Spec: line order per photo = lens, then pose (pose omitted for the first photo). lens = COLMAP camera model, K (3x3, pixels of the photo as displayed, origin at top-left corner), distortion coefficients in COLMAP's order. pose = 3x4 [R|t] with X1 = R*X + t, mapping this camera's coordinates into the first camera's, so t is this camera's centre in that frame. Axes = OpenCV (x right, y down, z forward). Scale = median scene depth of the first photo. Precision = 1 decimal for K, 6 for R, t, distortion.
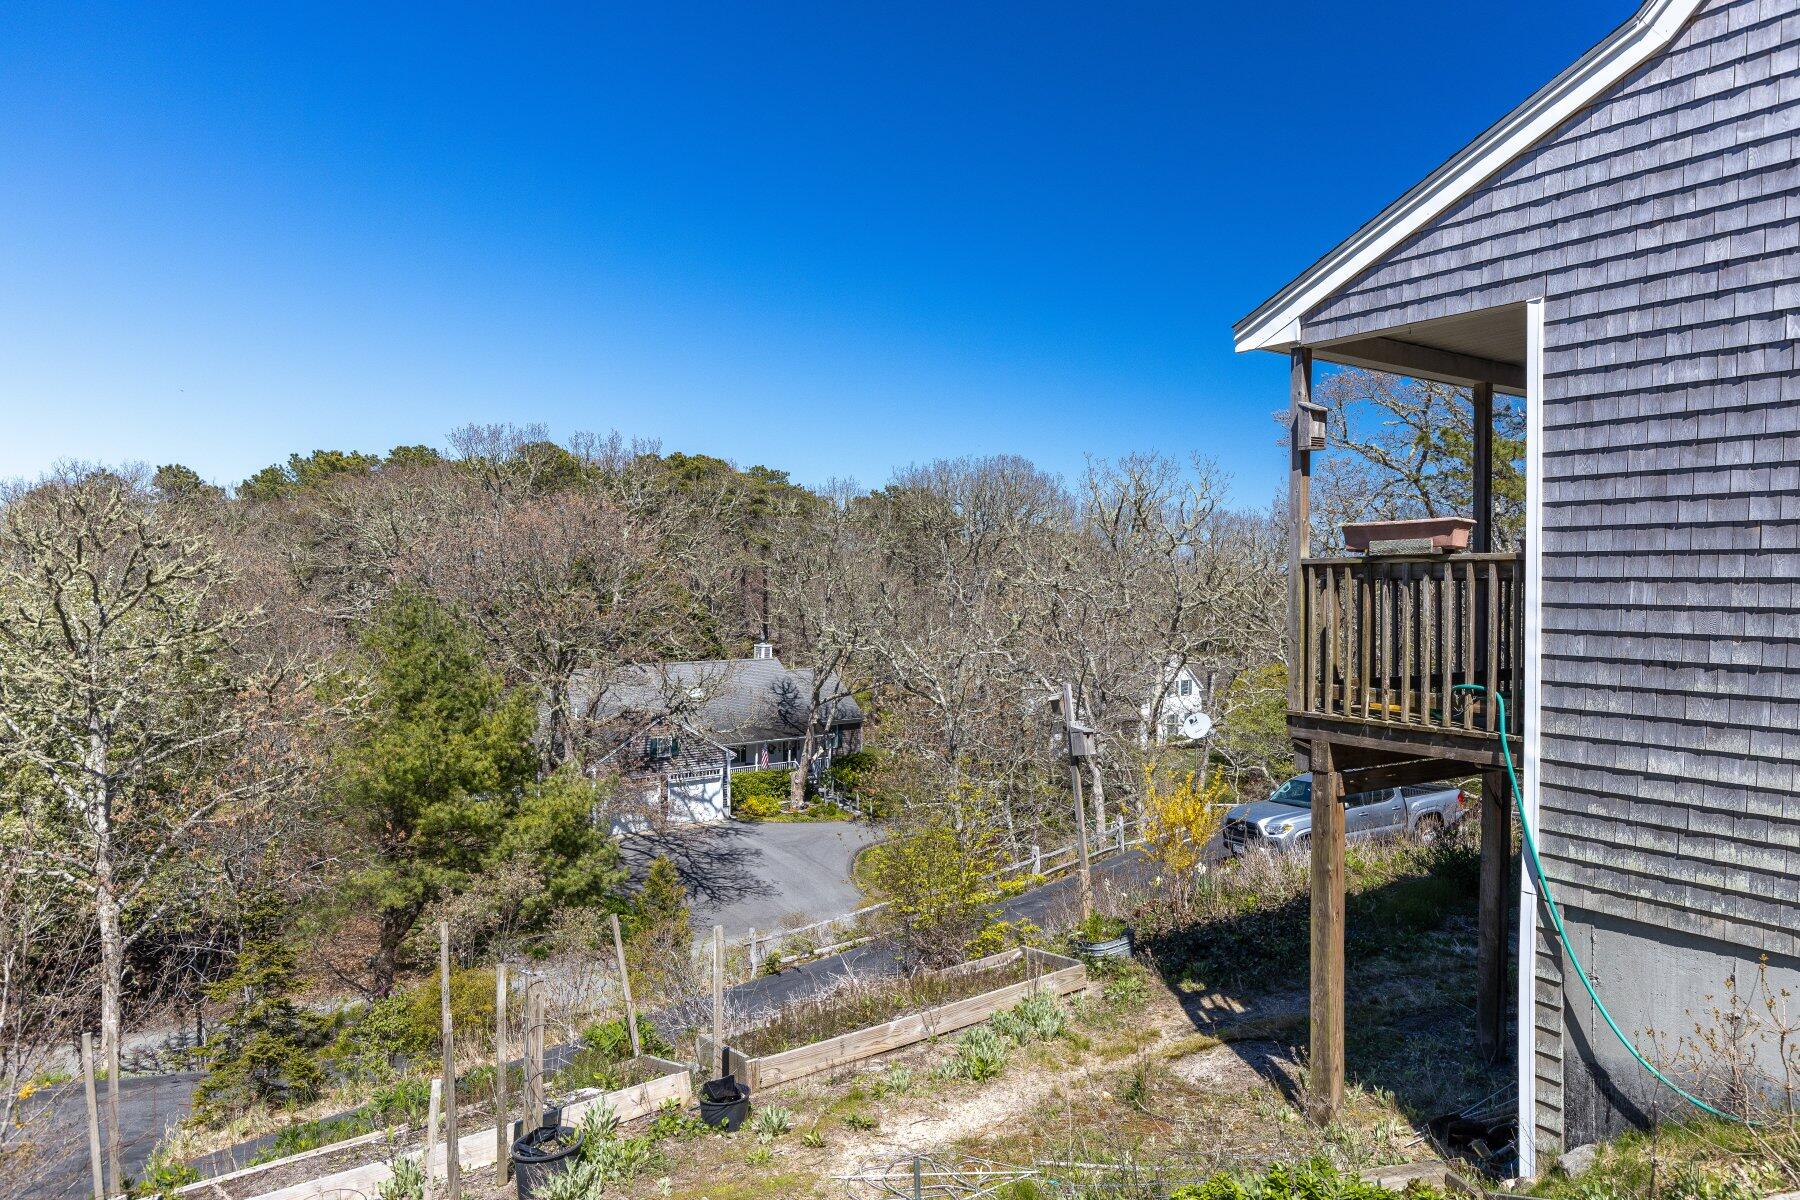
lens RADIAL K [[1225.3, 0, 897.3], [0, 1225.3, 597.3], [0, 0, 1]] dist [0.004235, 0.000229]
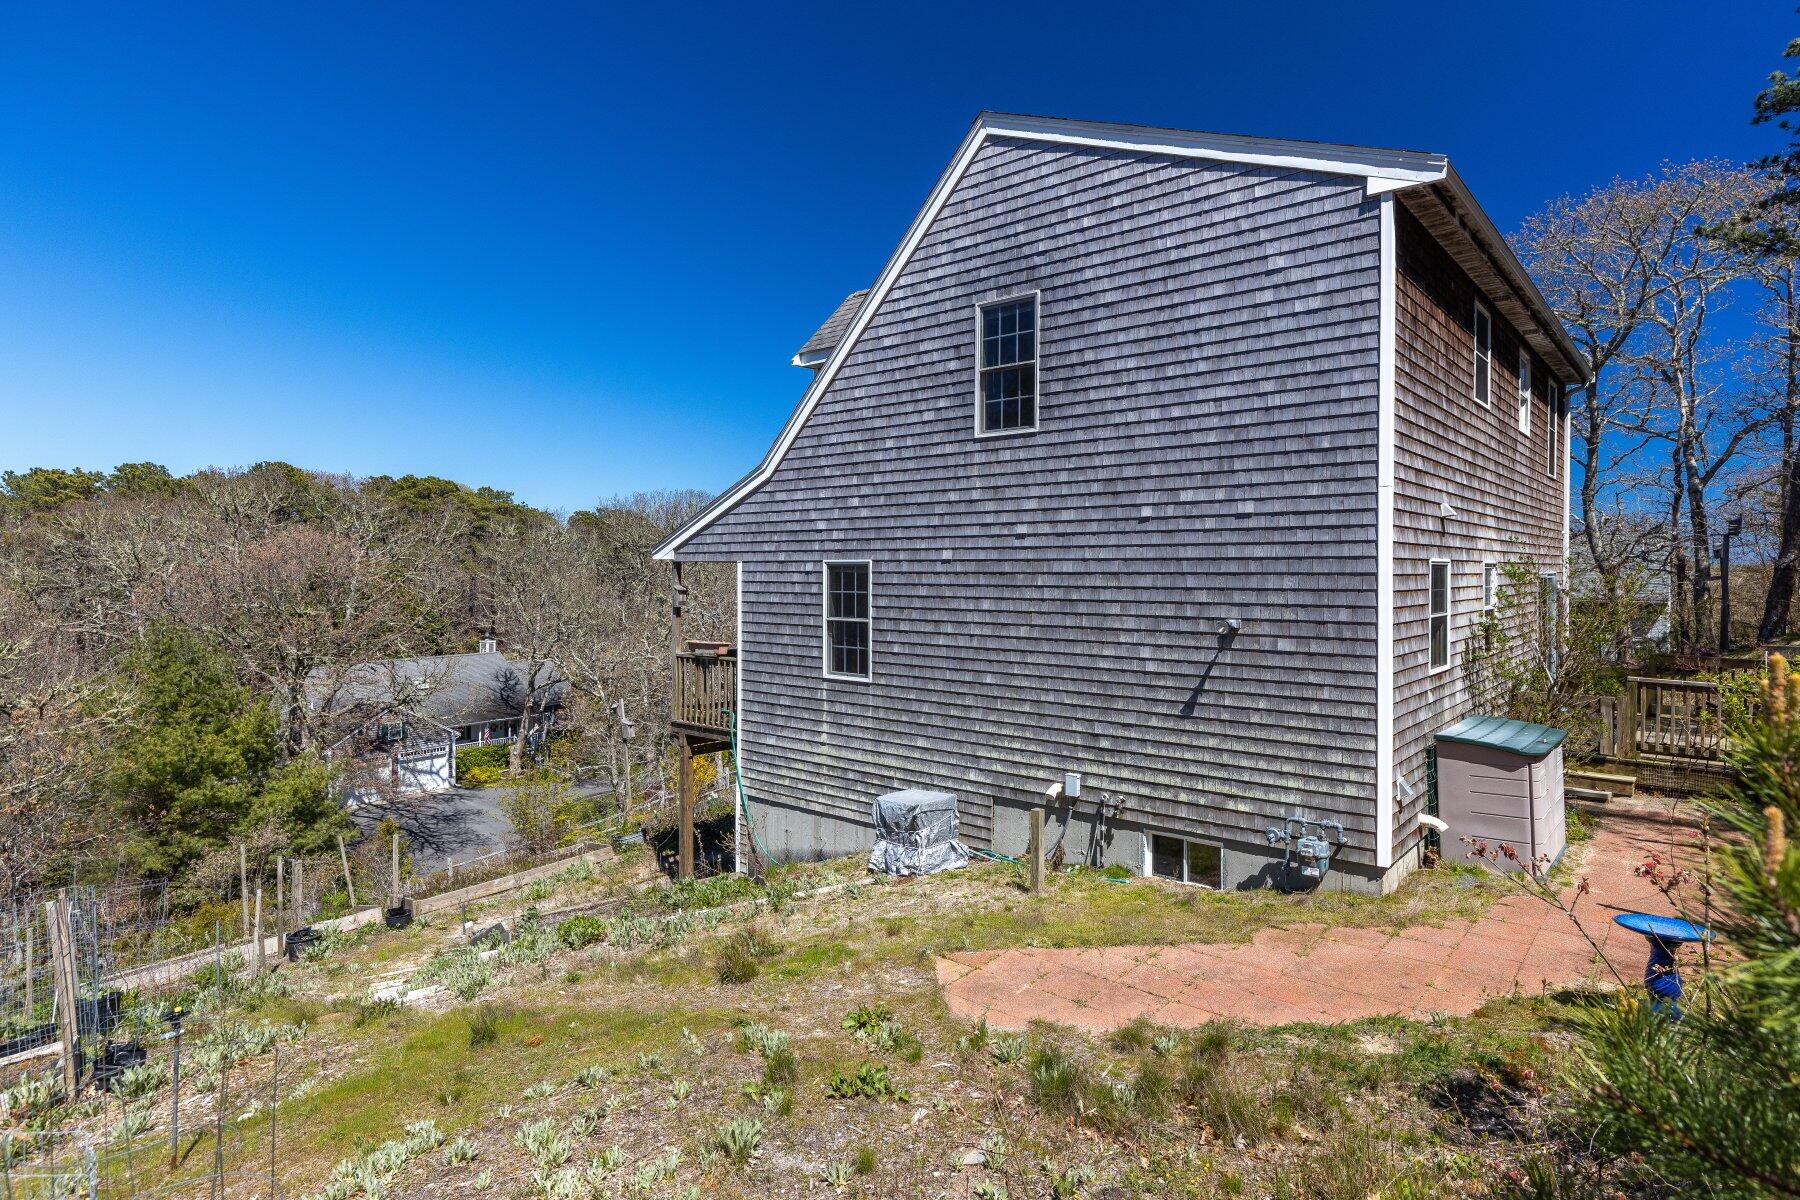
lens RADIAL K [[954.0, 0, 903.5], [0, 954.0, 592.0], [0, 0, 1]] dist [-0.002989, 0.001340]
pose [[0.955280, -0.005224, 0.295656, 0.045053], [0.006648, 0.999971, -0.003809, -0.029703], [-0.295628, 0.005604, 0.955287, -0.179870]]
